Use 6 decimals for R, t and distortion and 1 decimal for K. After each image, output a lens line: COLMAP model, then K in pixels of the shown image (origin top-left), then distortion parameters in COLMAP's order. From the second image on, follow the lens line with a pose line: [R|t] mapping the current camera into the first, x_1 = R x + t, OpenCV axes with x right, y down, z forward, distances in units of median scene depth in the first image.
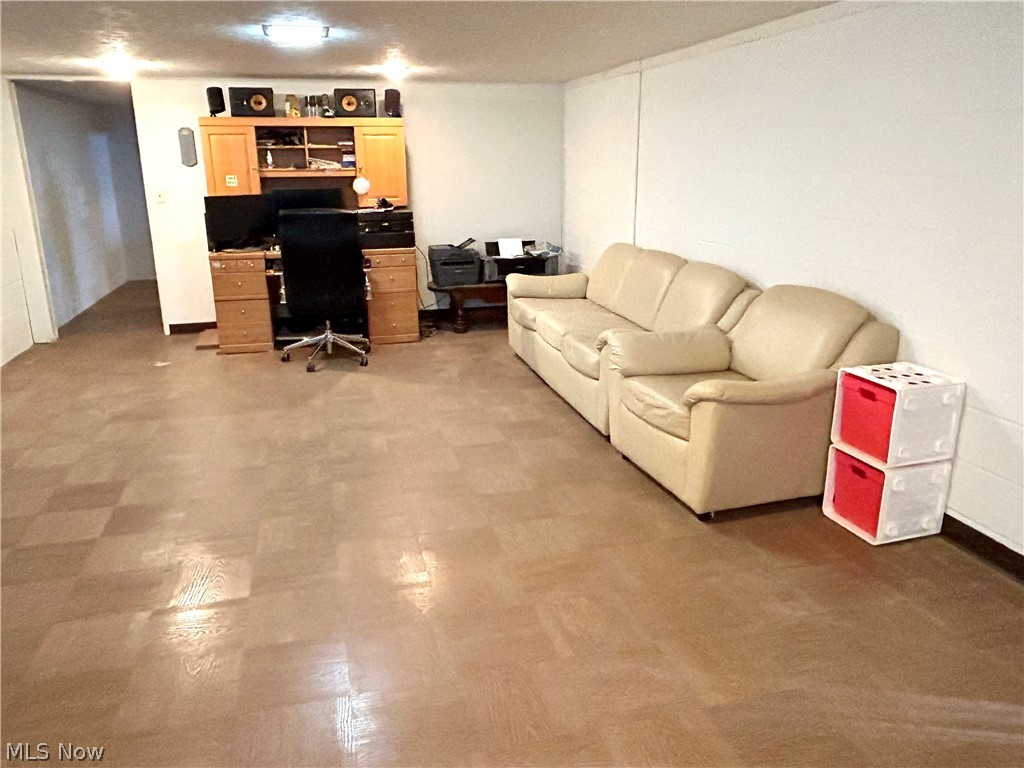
lens RADIAL K [[760.4, 0, 508.7], [0, 760.4, 384.9], [0, 0, 1]] dist [0.000074, -0.016786]
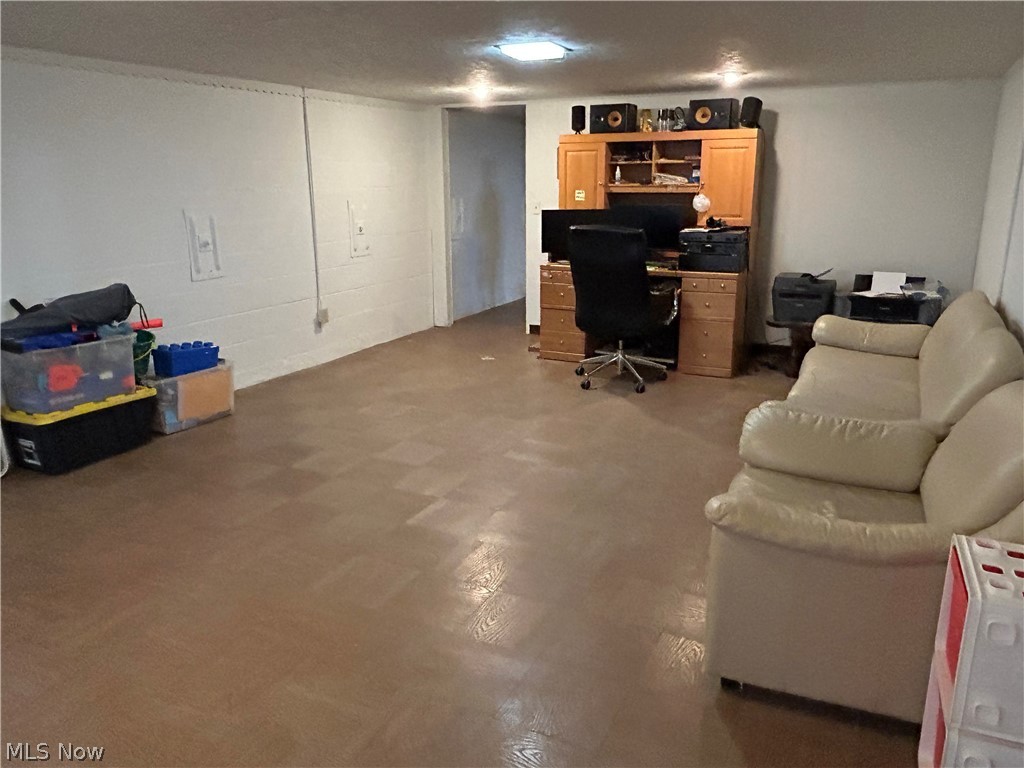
lens RADIAL K [[760.4, 0, 510.0], [0, 760.4, 381.9], [0, 0, 1]] dist [0.000074, -0.016786]
pose [[0.763634, 0.171474, -0.622462, 0.248826], [-0.181909, 0.982172, 0.047401, -0.049163], [0.619493, 0.077035, 0.781213, 0.146928]]
